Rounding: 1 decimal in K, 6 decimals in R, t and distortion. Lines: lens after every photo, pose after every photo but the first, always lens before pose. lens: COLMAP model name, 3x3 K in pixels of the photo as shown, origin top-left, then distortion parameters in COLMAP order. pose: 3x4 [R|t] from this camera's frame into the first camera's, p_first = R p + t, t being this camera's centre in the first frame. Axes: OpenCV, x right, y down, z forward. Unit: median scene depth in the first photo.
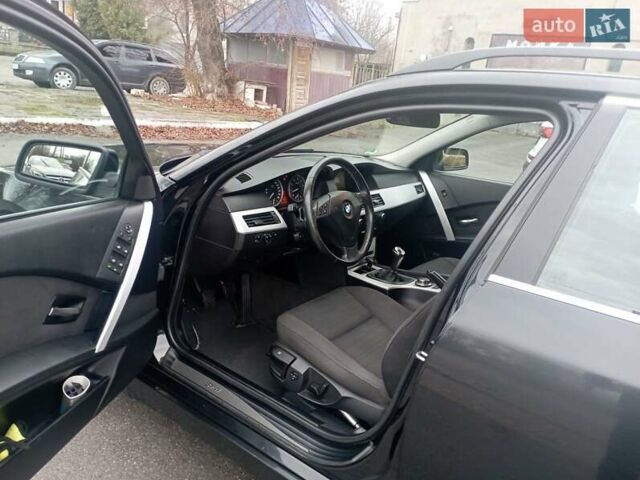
lens RADIAL K [[513.6, 0, 320.0], [0, 513.6, 240.0], [0, 0, 1]] dist [0.046672, 0.000798]
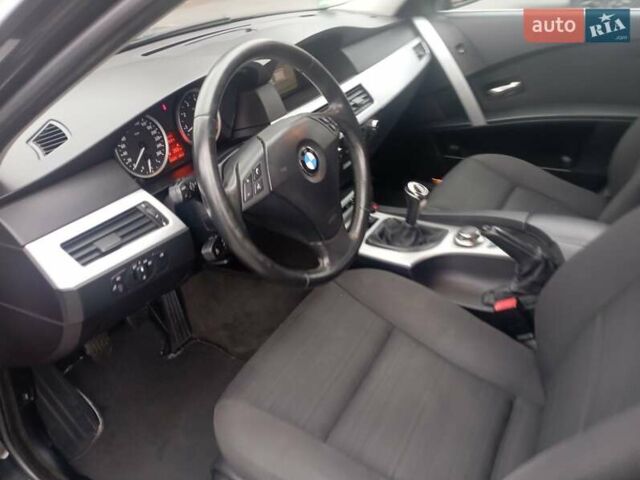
lens RADIAL K [[513.6, 0, 320.0], [0, 513.6, 240.0], [0, 0, 1]] dist [0.046672, 0.000798]
pose [[0.979103, -0.203259, 0.006553, 0.040189], [0.194157, 0.943876, 0.267210, -0.098453], [-0.060498, -0.260354, 0.963616, 0.485051]]
